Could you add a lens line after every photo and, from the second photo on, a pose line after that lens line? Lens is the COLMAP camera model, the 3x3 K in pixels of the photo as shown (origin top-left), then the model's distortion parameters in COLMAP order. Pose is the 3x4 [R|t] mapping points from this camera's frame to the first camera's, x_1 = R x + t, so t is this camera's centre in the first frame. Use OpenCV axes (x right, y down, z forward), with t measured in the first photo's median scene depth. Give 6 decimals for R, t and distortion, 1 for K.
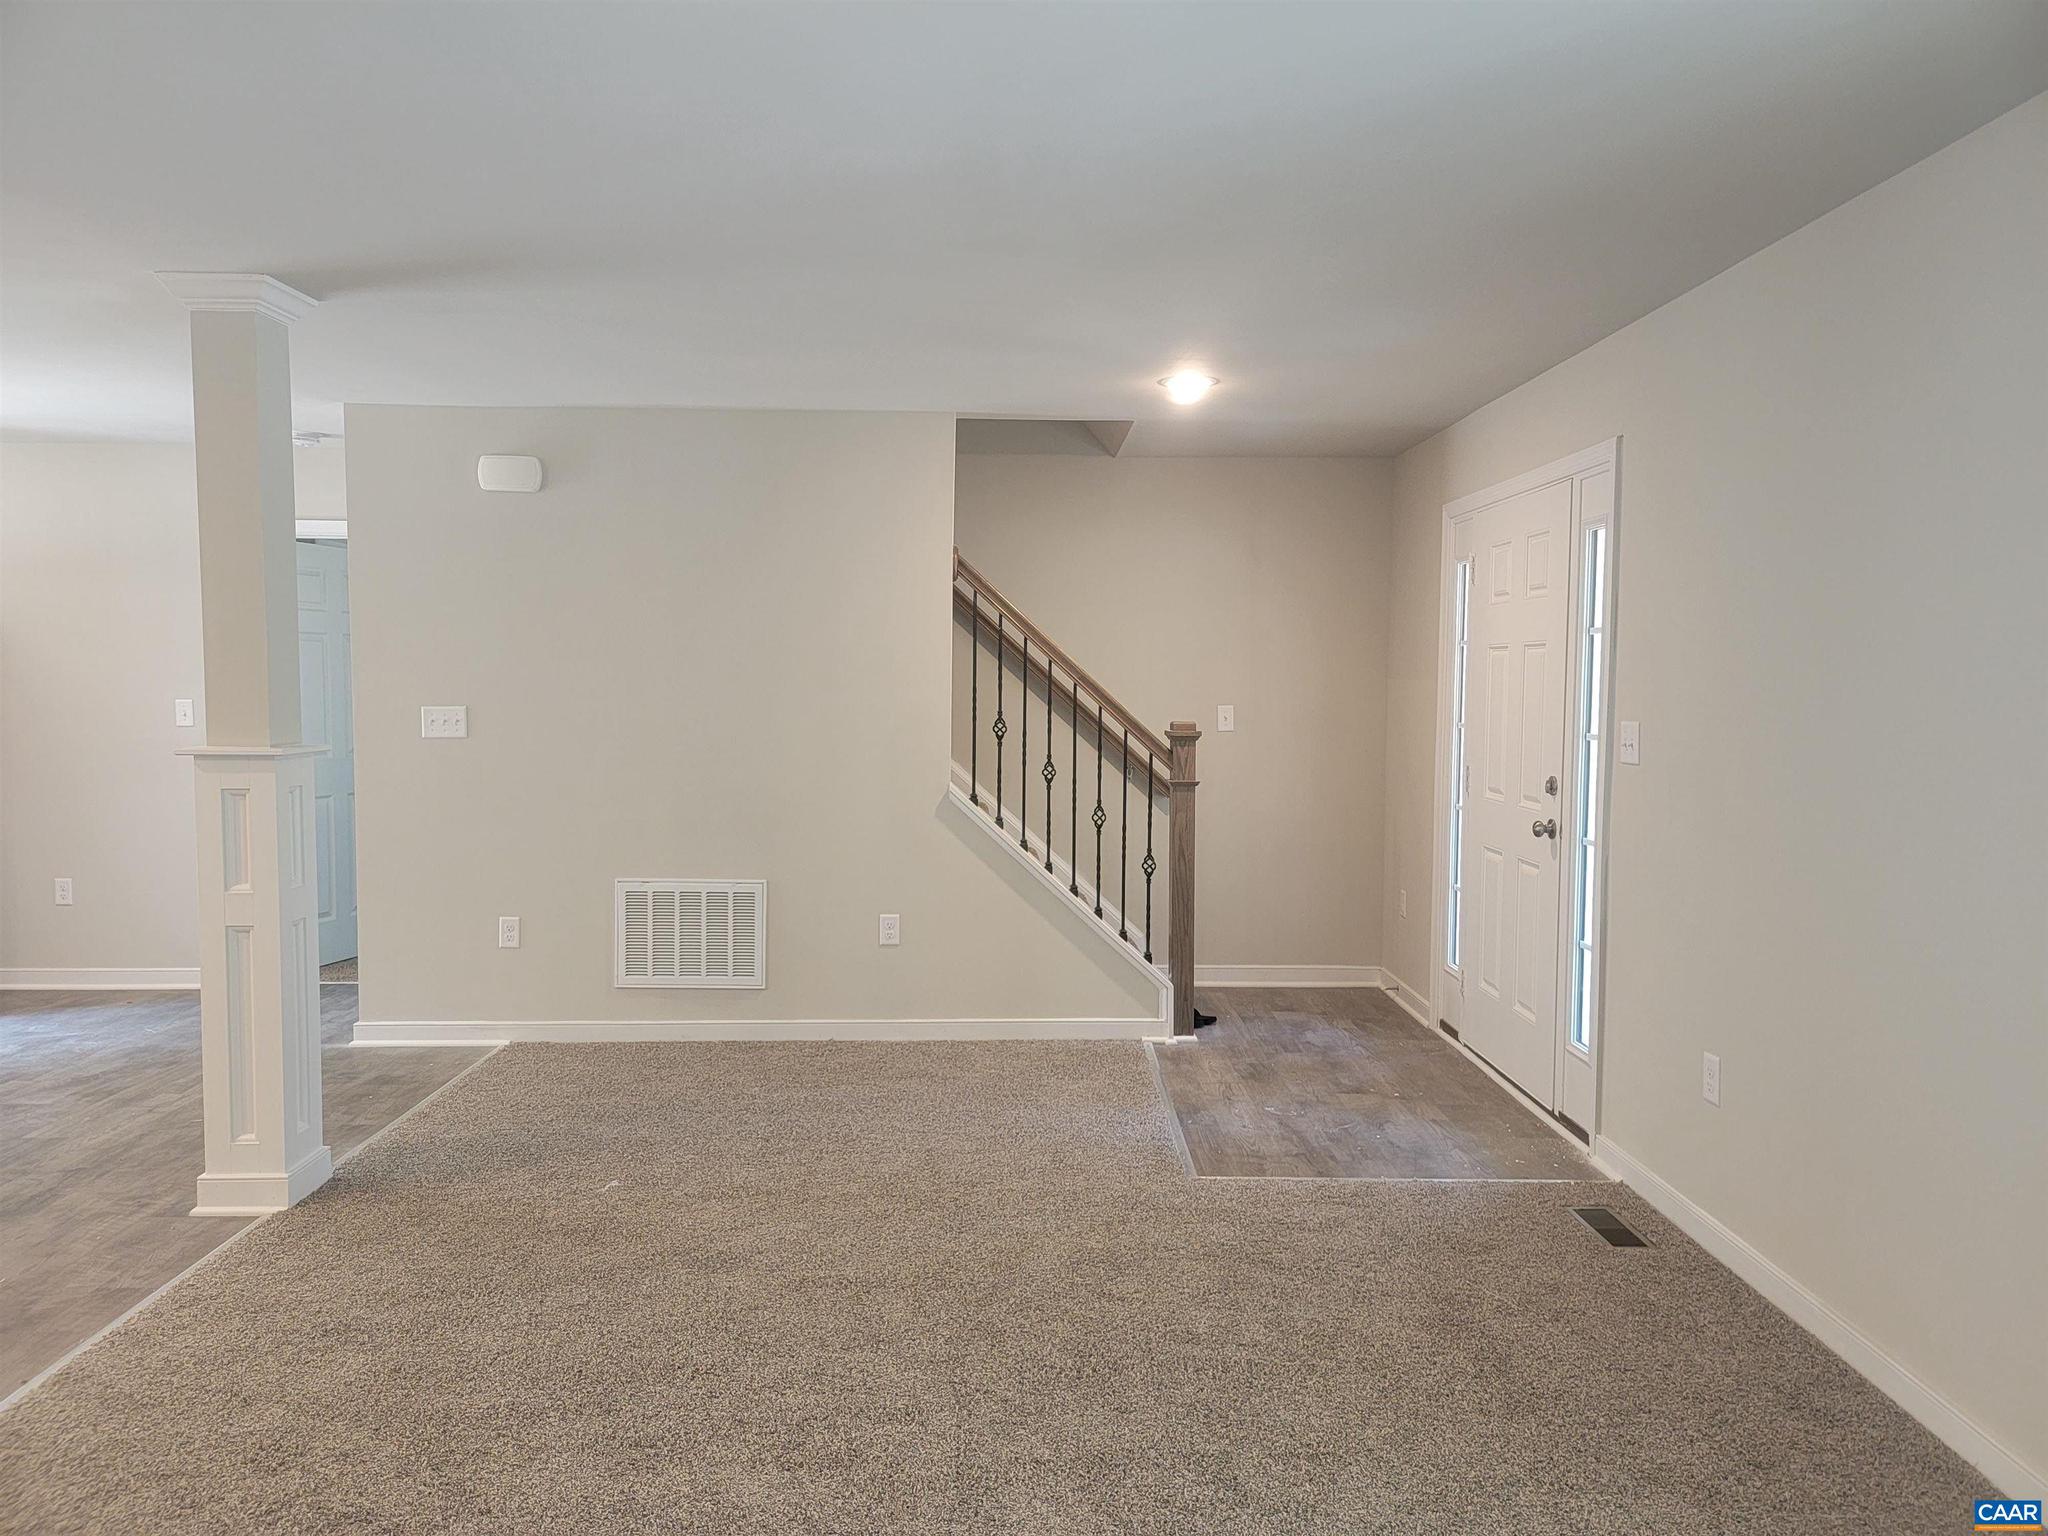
lens RADIAL K [[1425.3, 0, 1032.0], [0, 1425.3, 772.1], [0, 0, 1]] dist [0.071285, -0.055618]
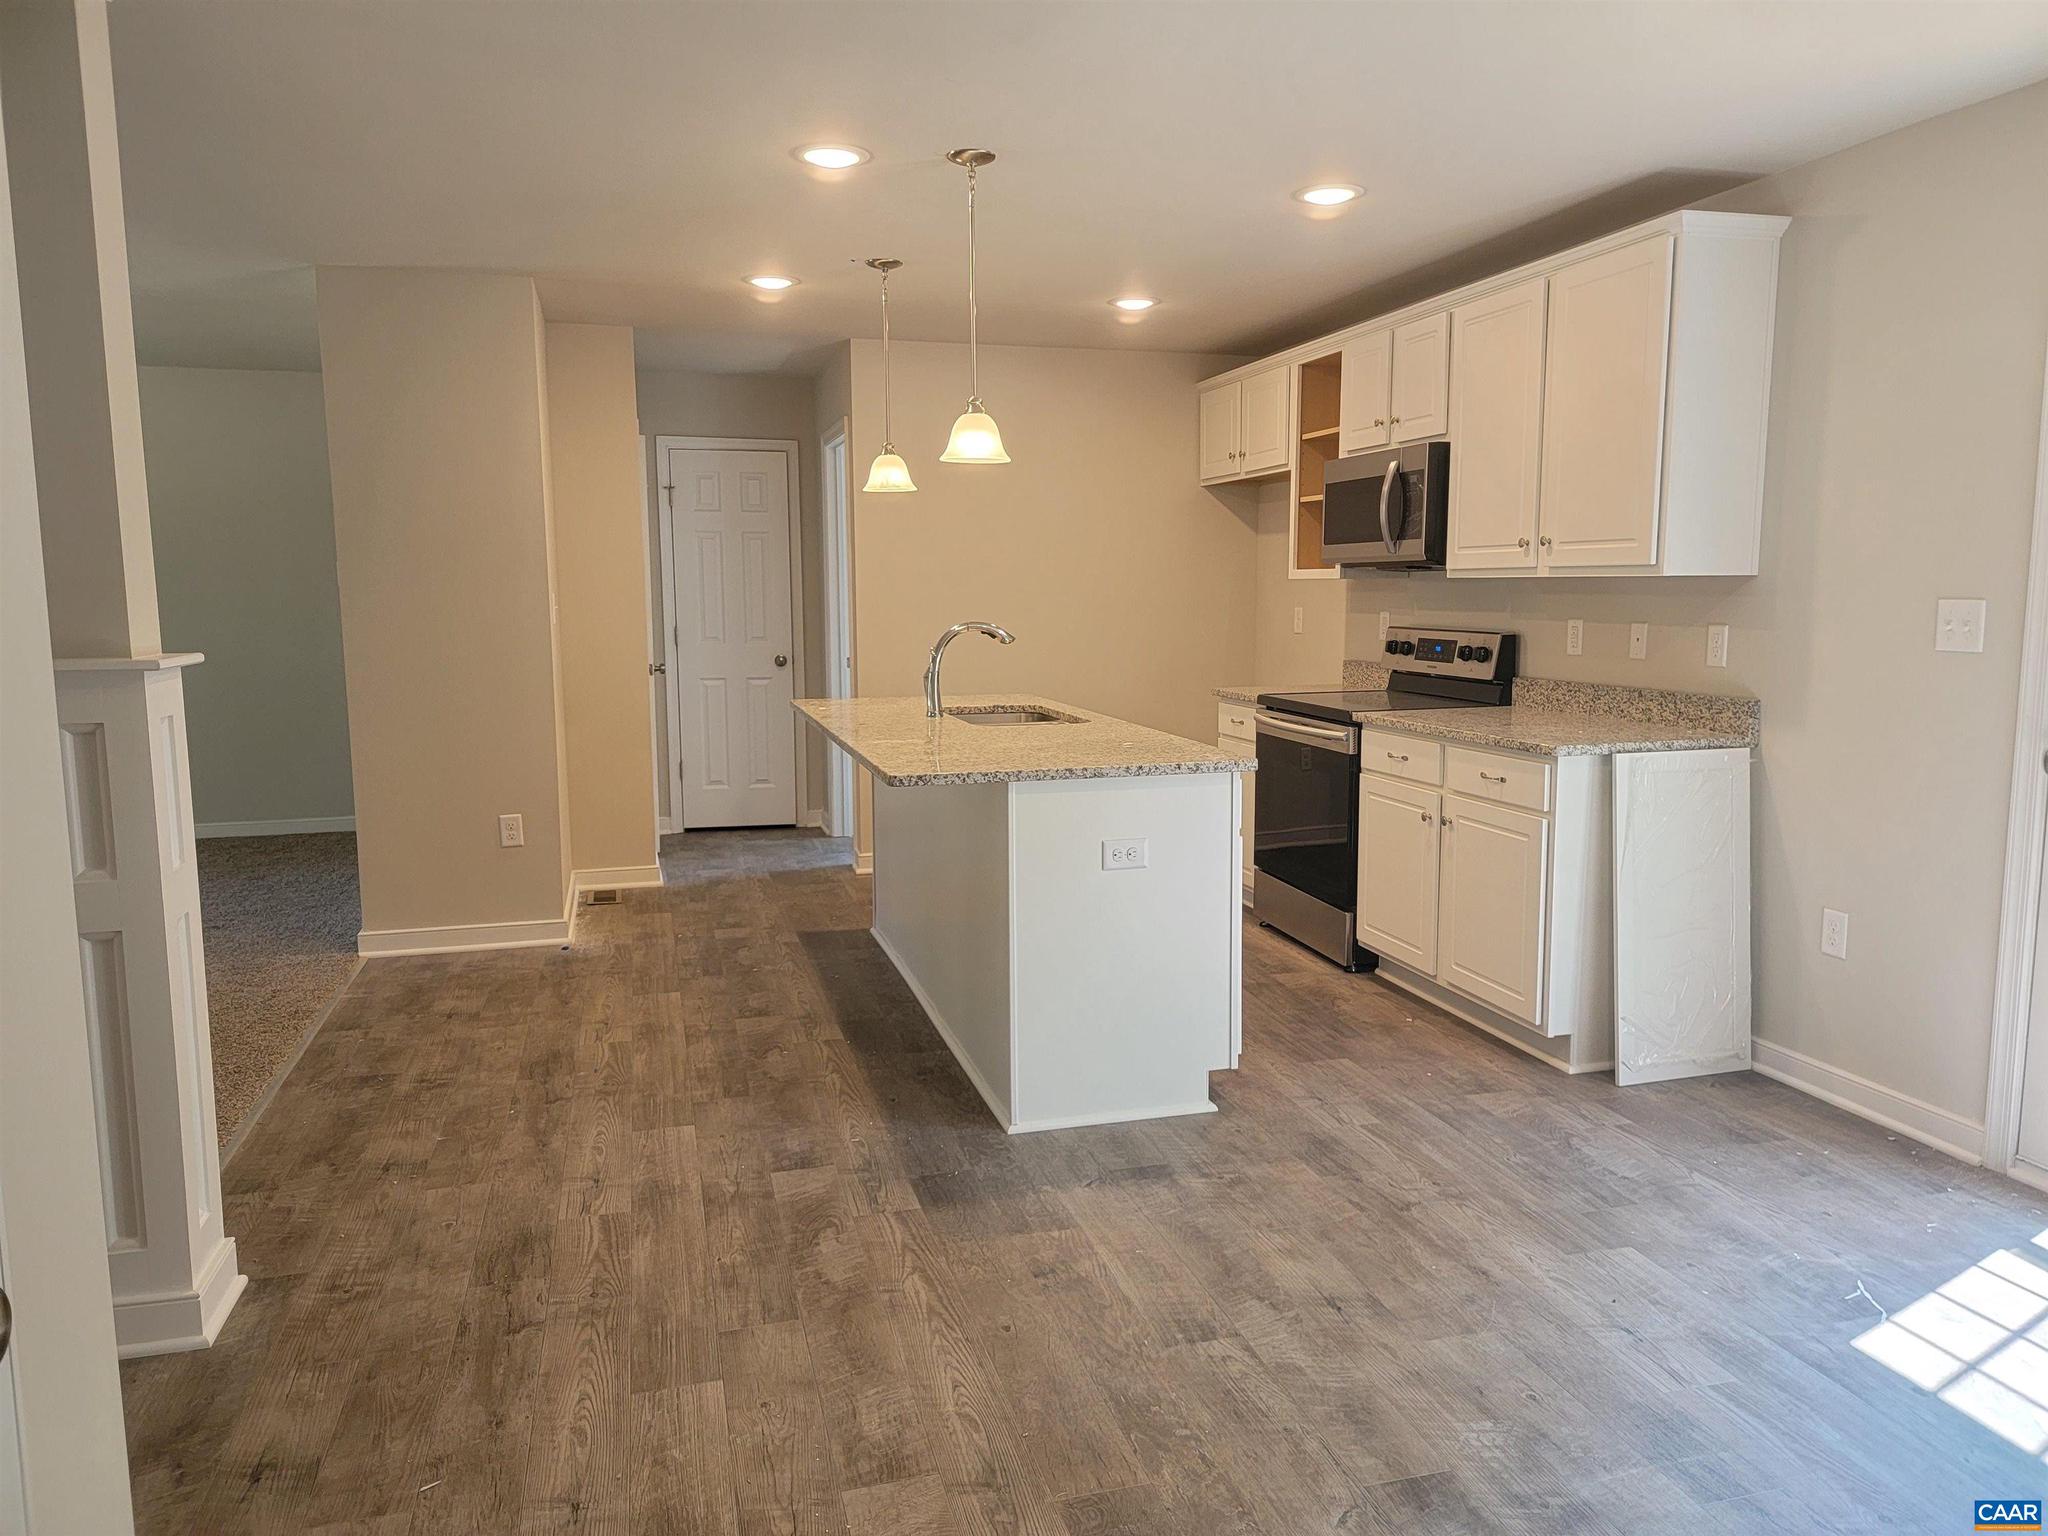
lens RADIAL K [[1425.3, 0, 1036.0], [0, 1425.3, 762.9], [0, 0, 1]] dist [0.071285, -0.055618]
pose [[-0.966873, 0.029782, -0.253515, -0.649558], [-0.018694, 0.982242, 0.186685, -0.084756], [0.254573, 0.185240, -0.949146, 1.452085]]
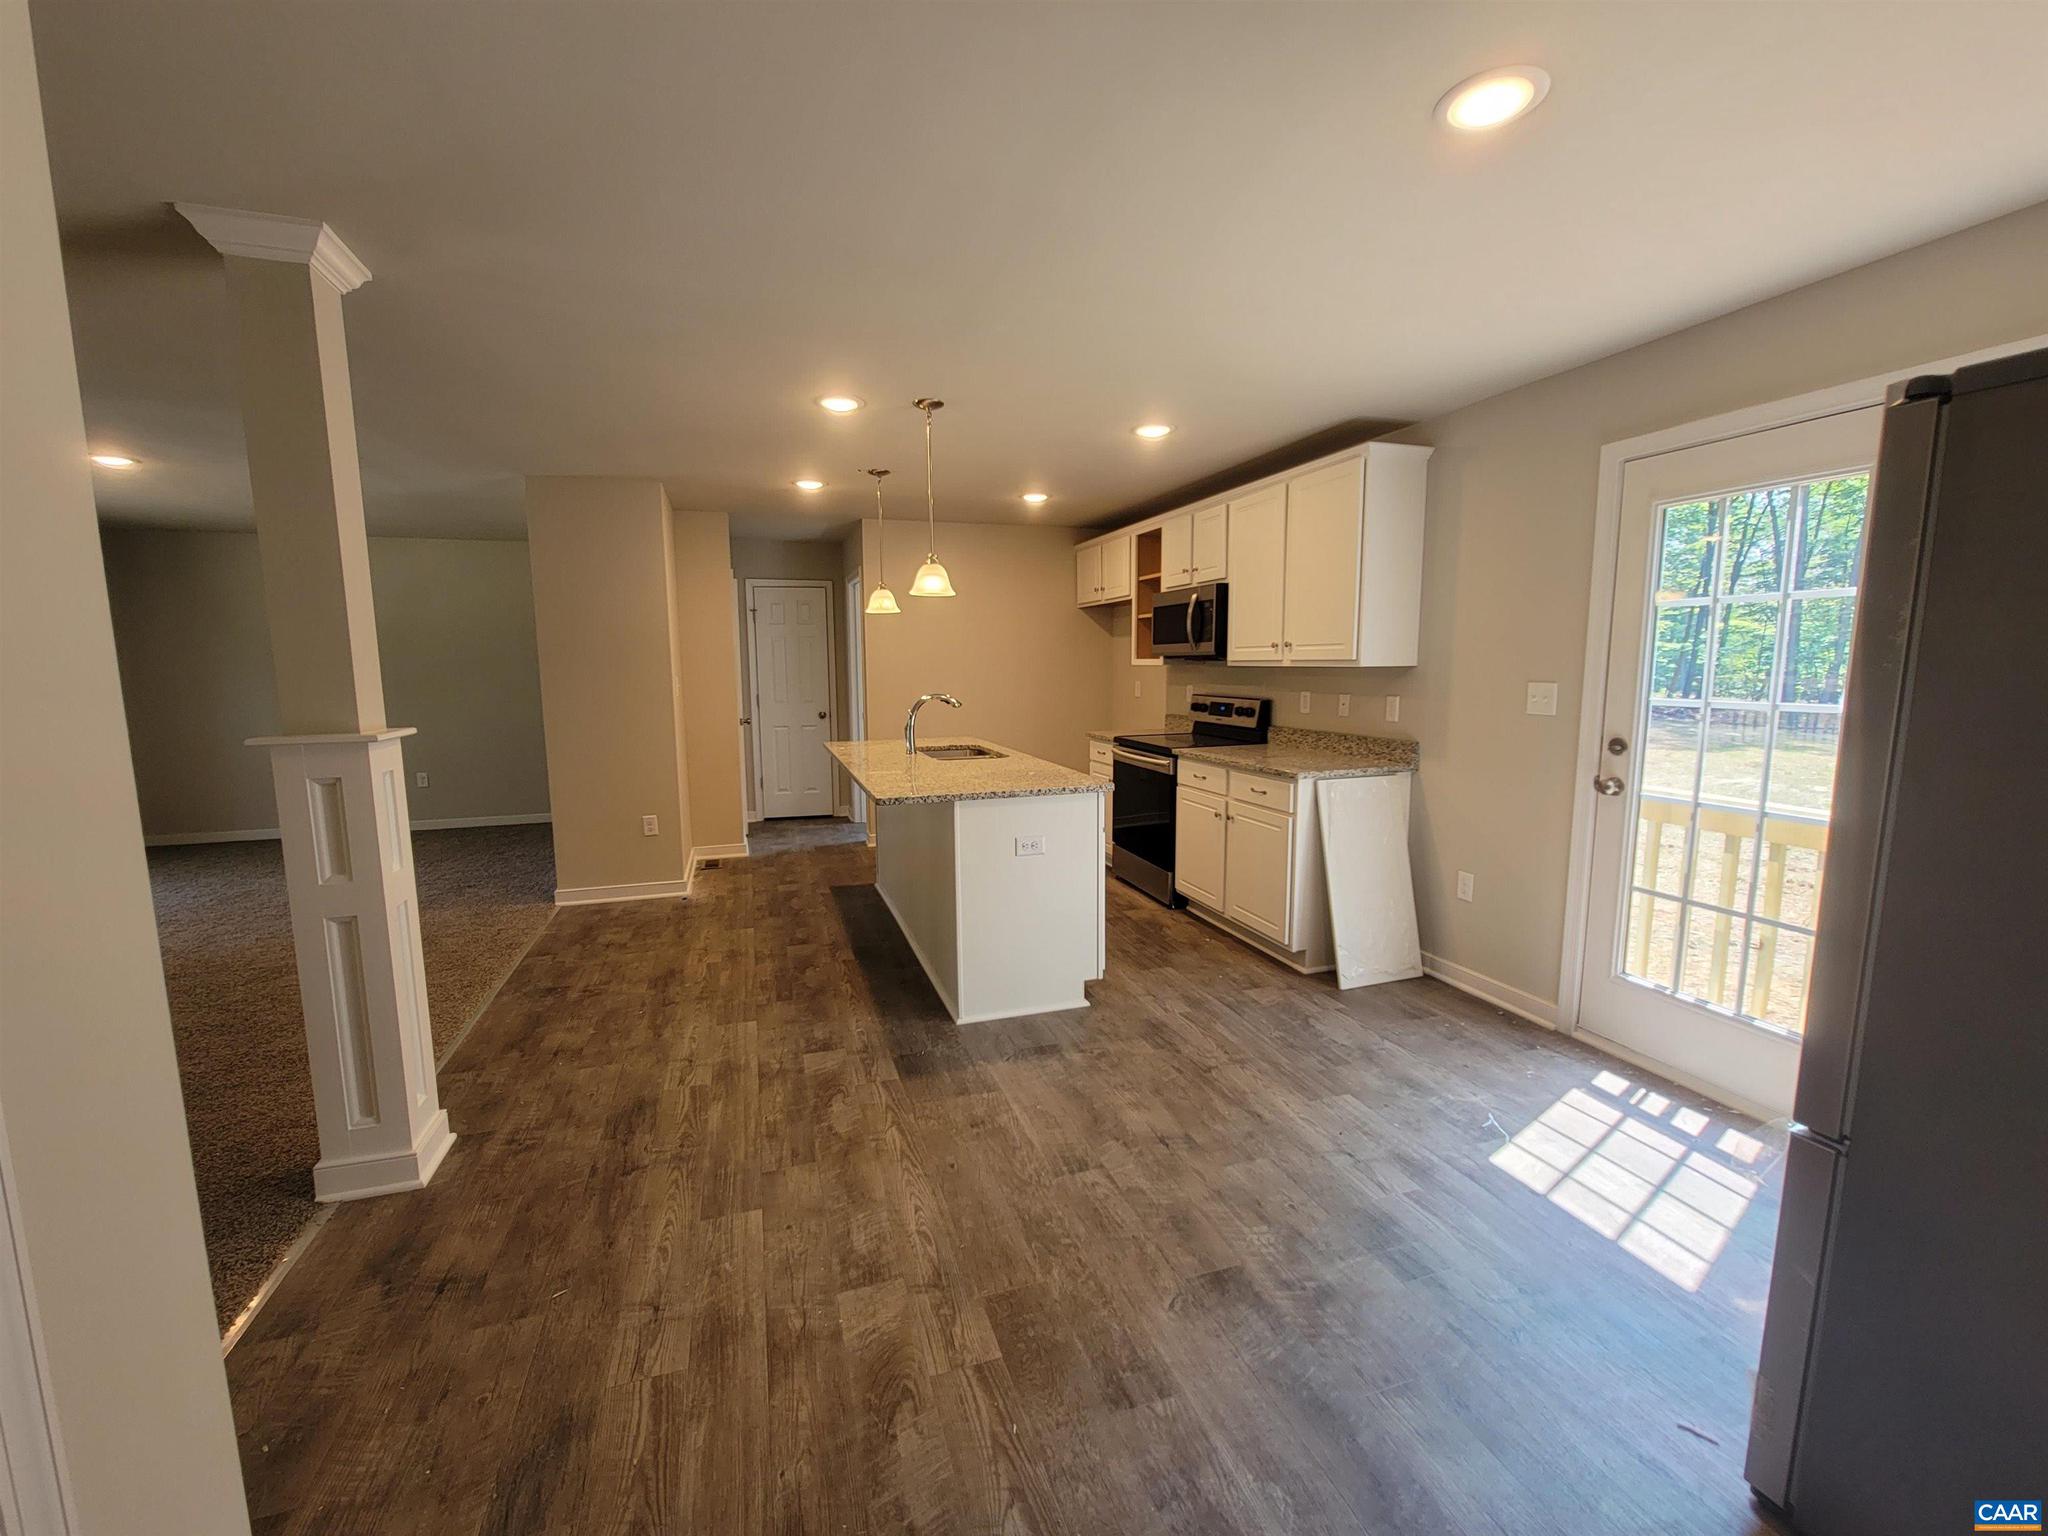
lens RADIAL K [[835.2, 0, 1012.2], [0, 835.2, 768.2], [0, 0, 1]] dist [-0.003491, 0.000442]
pose [[-0.957659, 0.038707, -0.285293, -0.676436], [-0.016078, 0.982185, 0.187229, -0.089432], [0.287457, 0.183888, -0.939975, 1.390211]]
